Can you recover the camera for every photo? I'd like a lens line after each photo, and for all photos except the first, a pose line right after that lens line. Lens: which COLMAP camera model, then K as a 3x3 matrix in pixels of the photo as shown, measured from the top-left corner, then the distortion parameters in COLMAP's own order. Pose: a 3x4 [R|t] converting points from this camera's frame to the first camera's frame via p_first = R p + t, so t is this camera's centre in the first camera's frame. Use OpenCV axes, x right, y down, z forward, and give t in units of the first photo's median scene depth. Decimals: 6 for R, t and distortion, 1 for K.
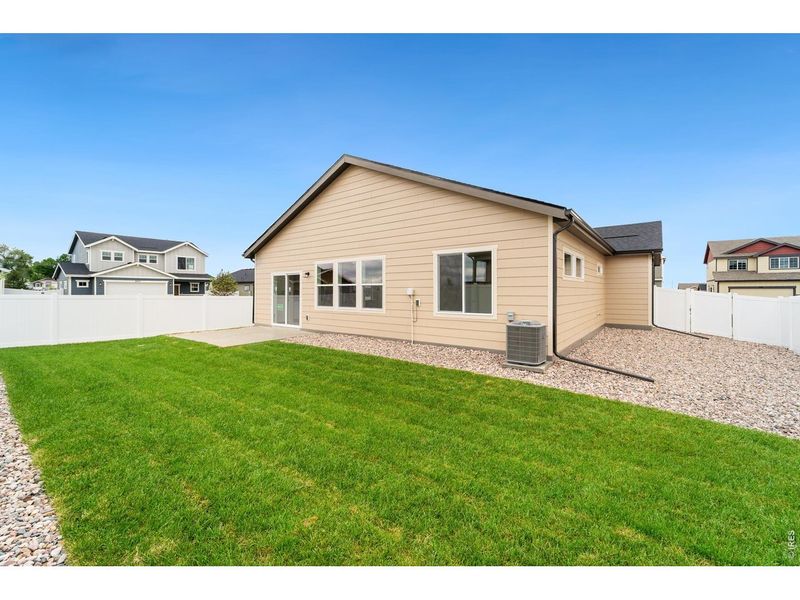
lens RADIAL K [[323.8, 0, 395.1], [0, 323.8, 299.6], [0, 0, 1]] dist [-0.000505, 0.000356]
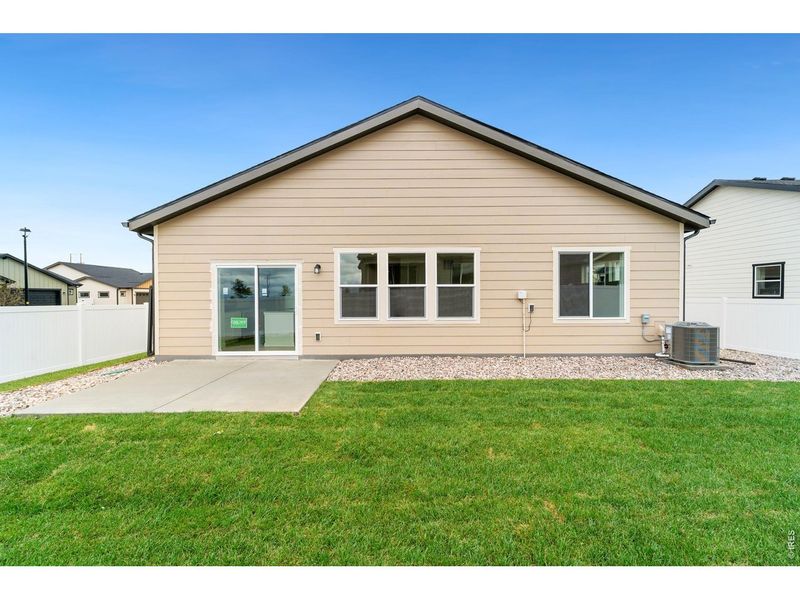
lens RADIAL K [[323.8, 0, 395.1], [0, 323.8, 299.6], [0, 0, 1]] dist [-0.000505, 0.000356]
pose [[0.794371, -0.011748, 0.607319, -0.722712], [0.019139, 0.999801, -0.005693, -0.013816], [-0.607131, 0.016146, 0.794437, 0.555058]]
